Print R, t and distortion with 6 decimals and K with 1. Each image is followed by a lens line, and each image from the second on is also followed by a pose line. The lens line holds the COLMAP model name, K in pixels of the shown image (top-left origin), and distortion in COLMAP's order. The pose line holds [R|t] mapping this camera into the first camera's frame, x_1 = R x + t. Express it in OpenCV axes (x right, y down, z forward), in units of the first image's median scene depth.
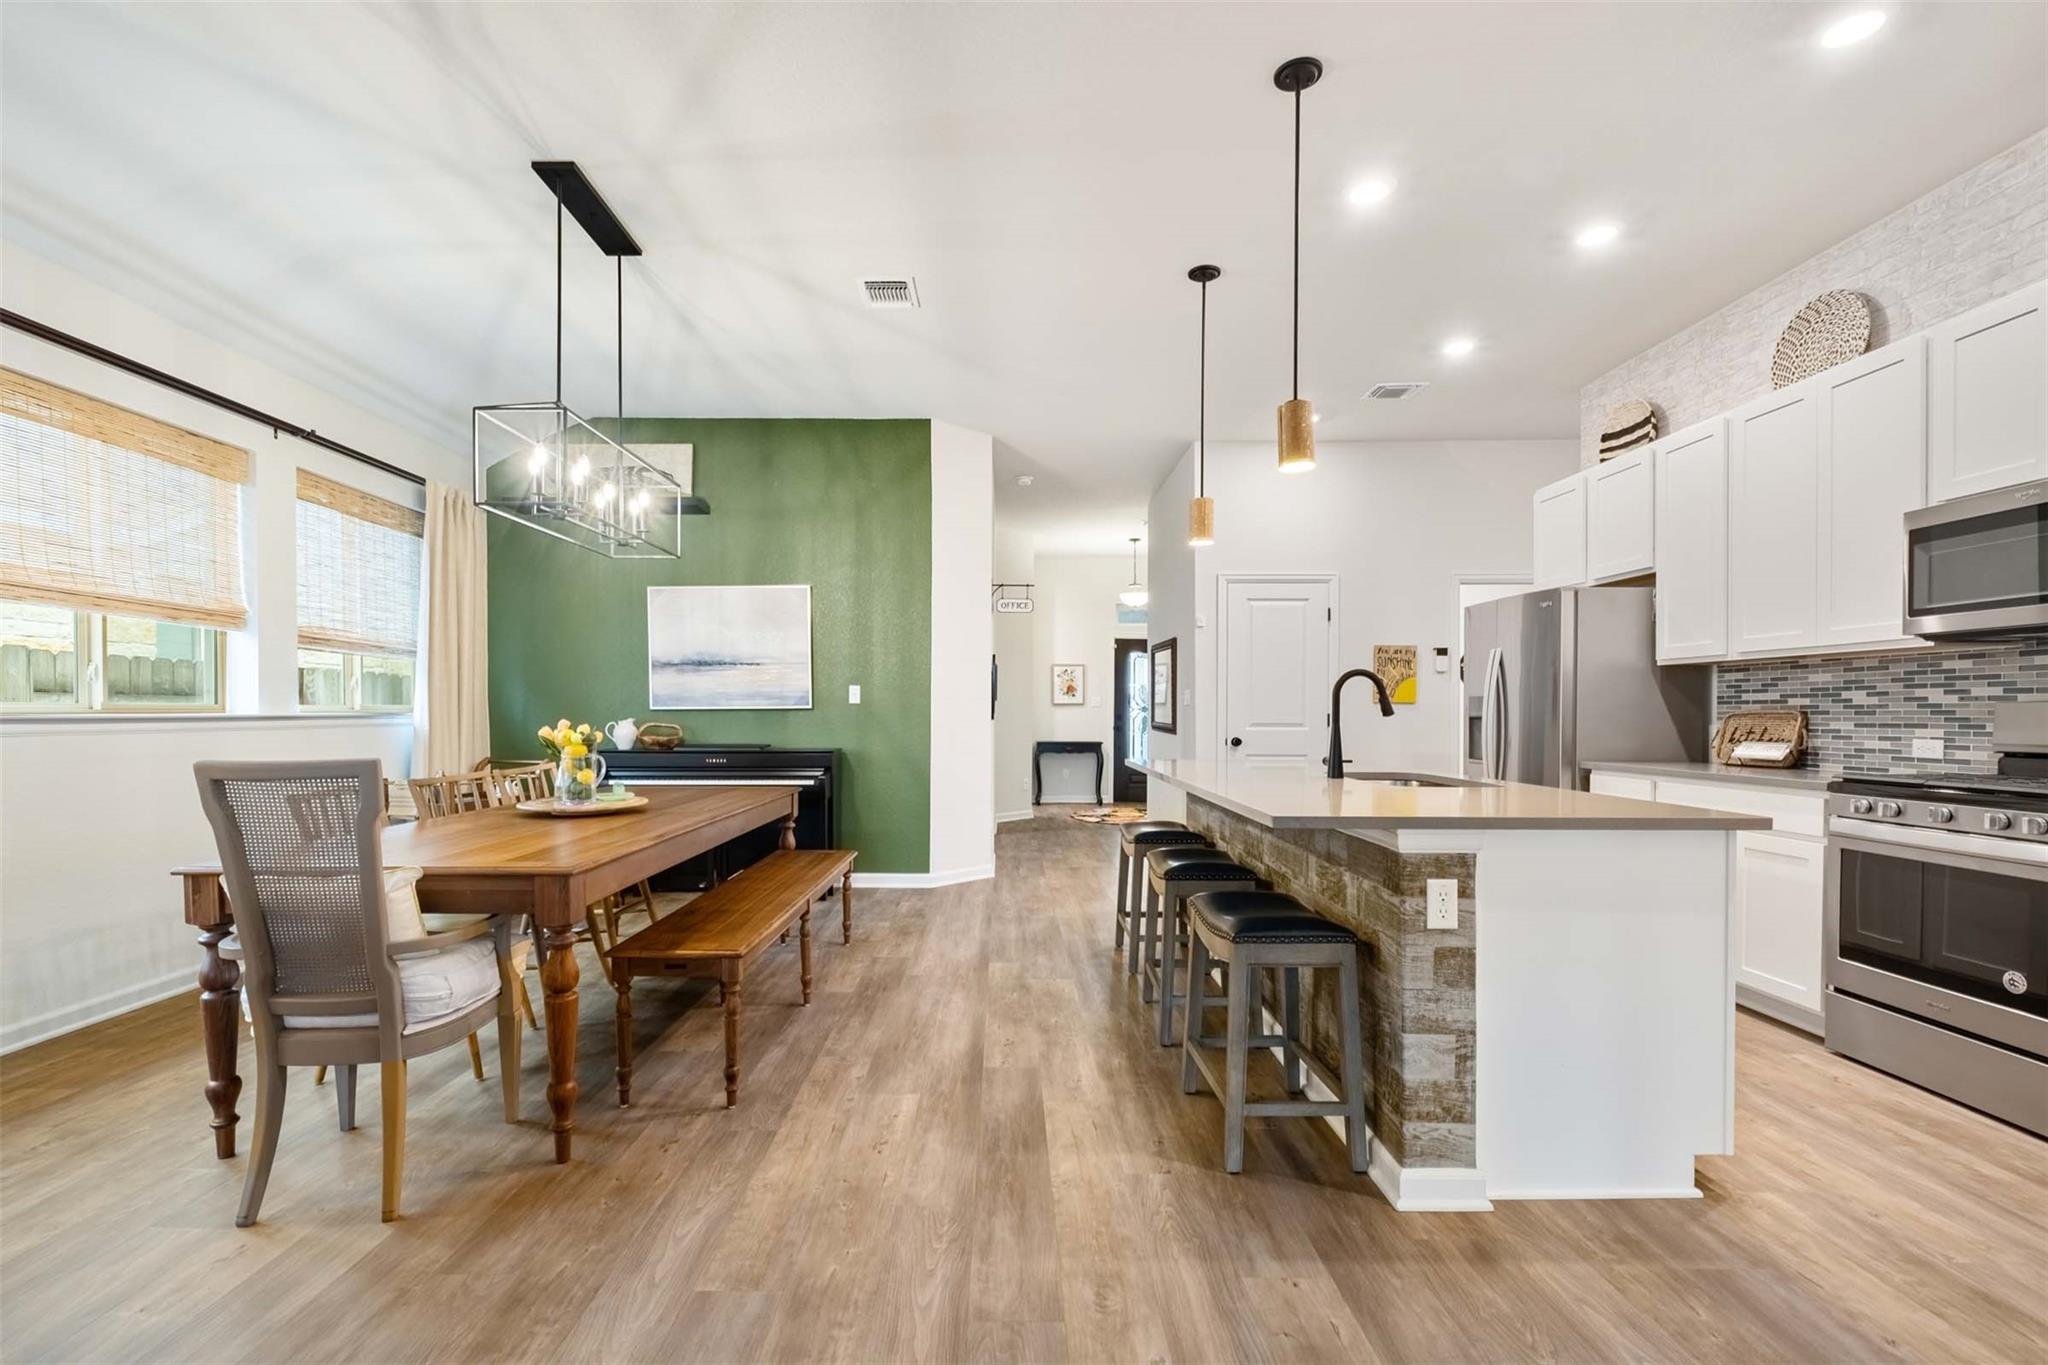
lens RADIAL K [[899.9, 0, 1004.5], [0, 899.9, 718.0], [0, 0, 1]] dist [-0.000343, -0.000141]
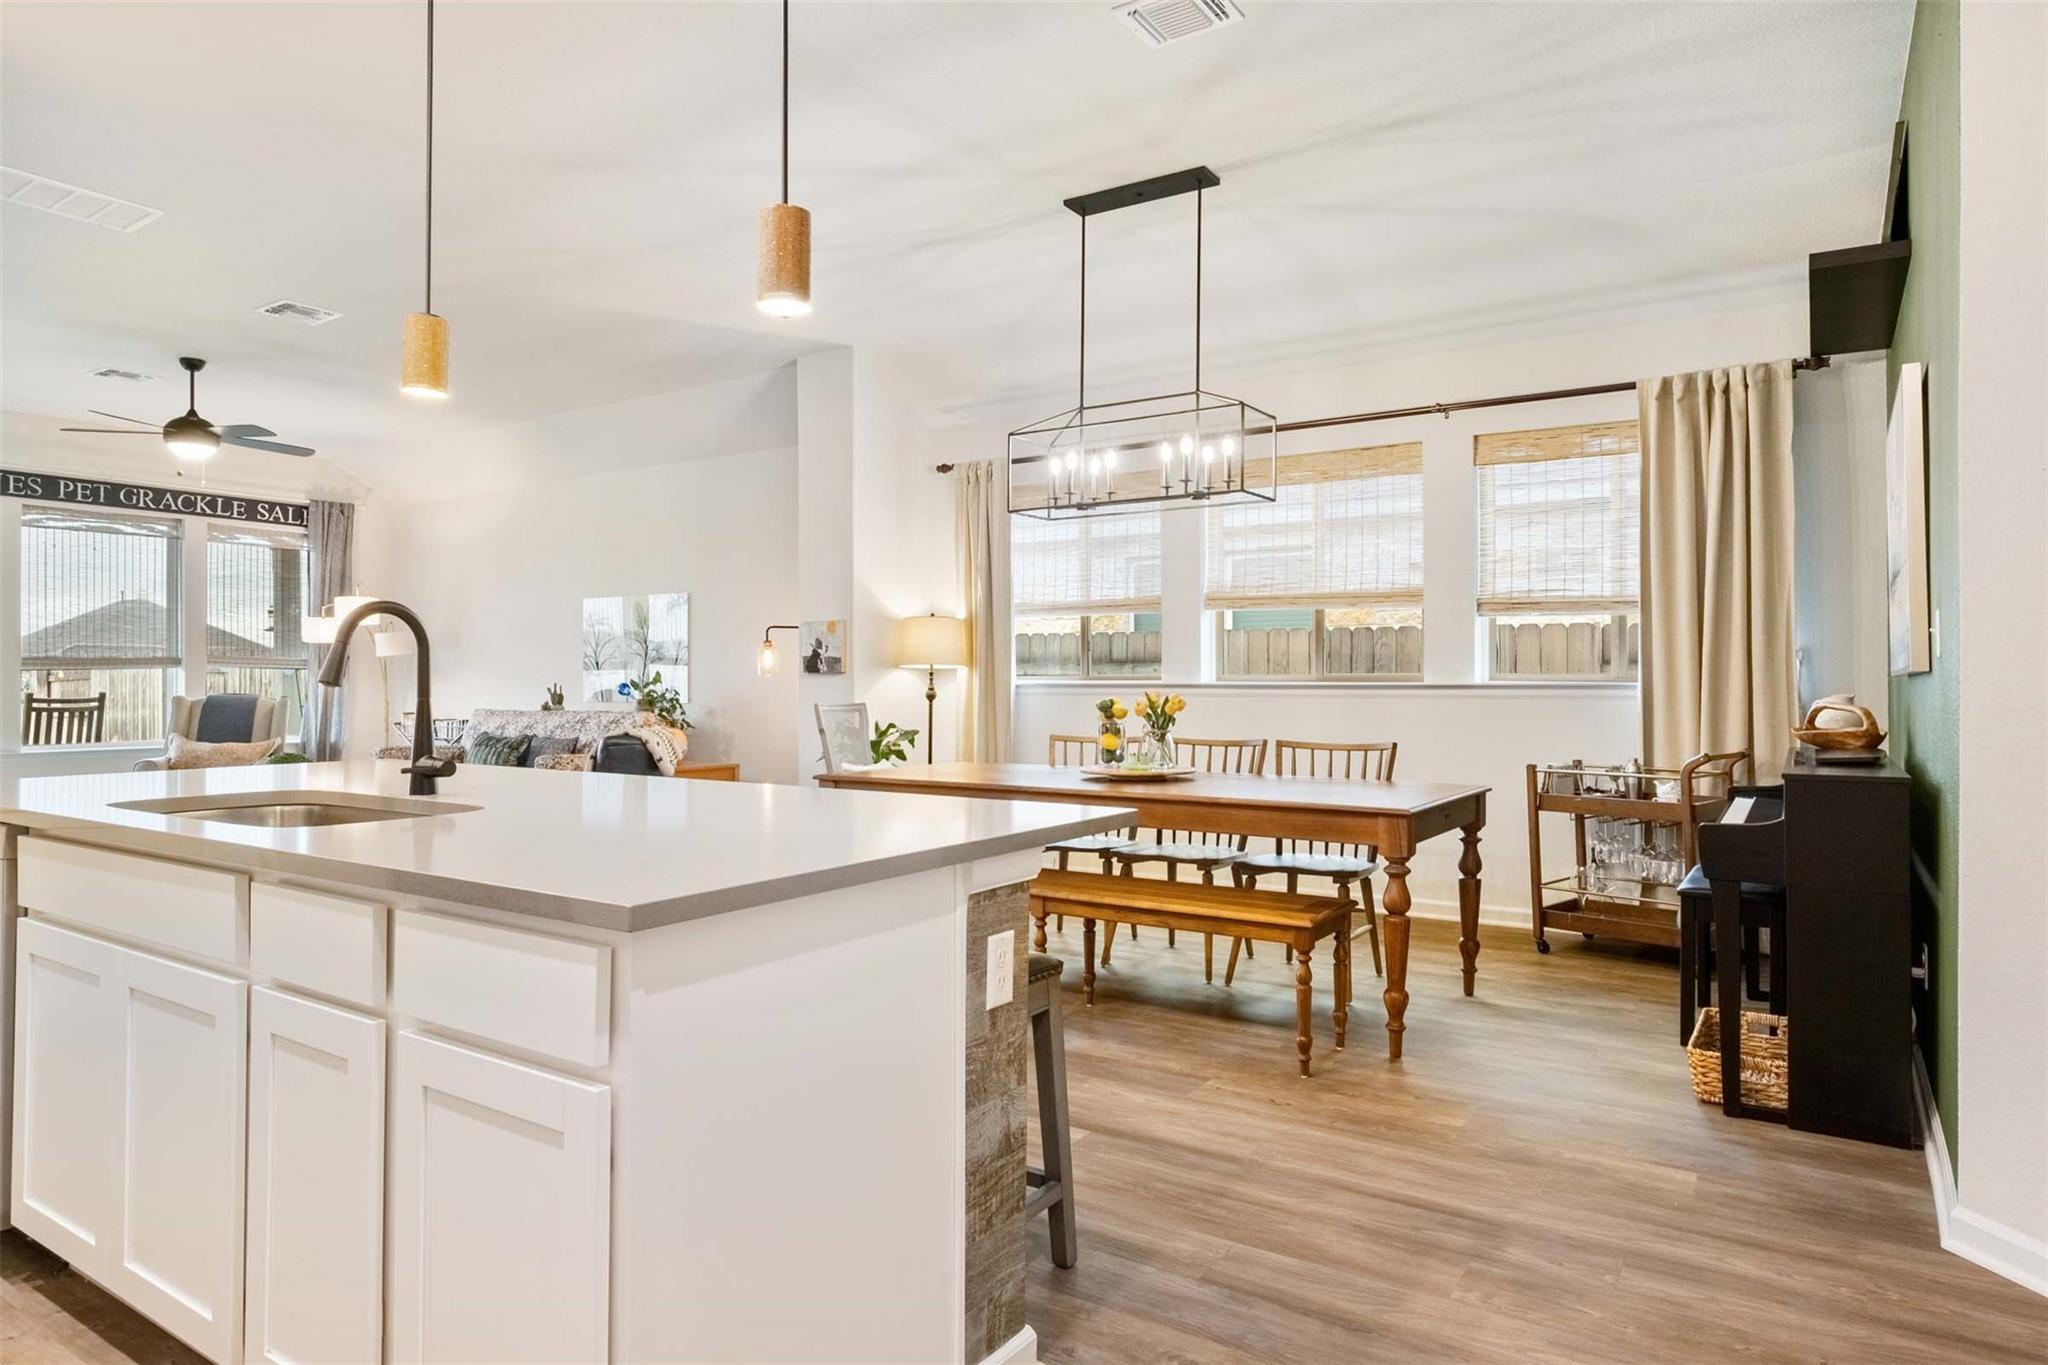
lens RADIAL K [[1206.5, 0, 1020.5], [0, 1206.5, 671.3], [0, 0, 1]] dist [0.002303, 0.001938]
pose [[-0.549751, -0.008191, -0.835288, 0.595300], [-0.007195, 0.999961, -0.005071, -0.007627], [0.835298, 0.003222, -0.549789, 1.289103]]
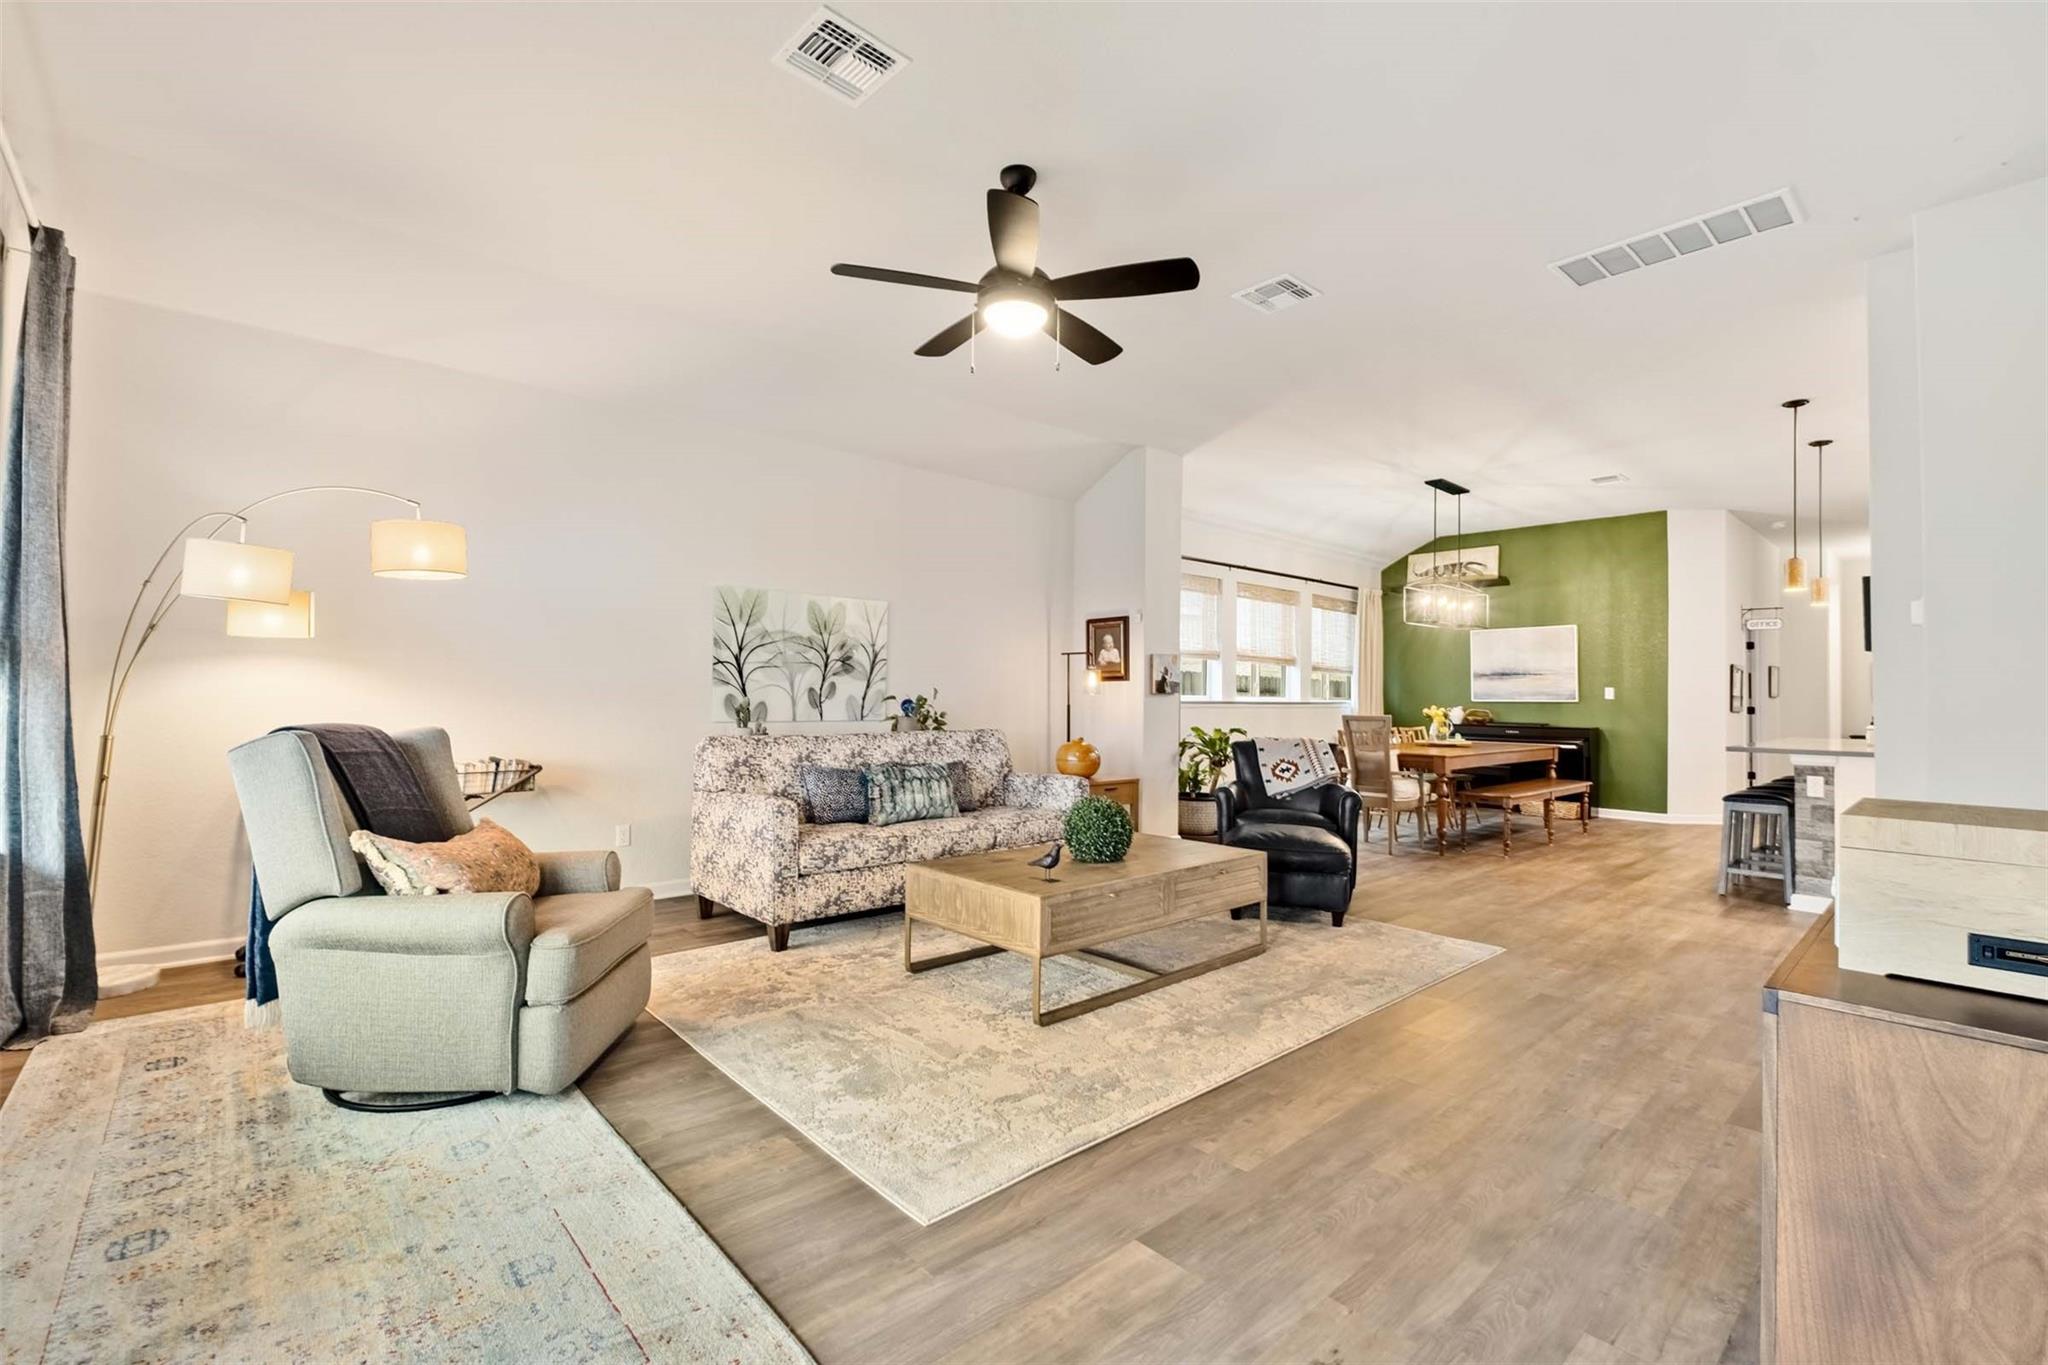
lens RADIAL K [[893.9, 0, 1024.0], [0, 893.9, 682.5], [0, 0, 1]] dist [-0.000925, -0.000258]
pose [[0.669618, -0.004218, -0.742694, 0.406438], [-0.016764, 0.999643, -0.020792, 0.006169], [0.742517, 0.026373, 0.669308, -1.050898]]
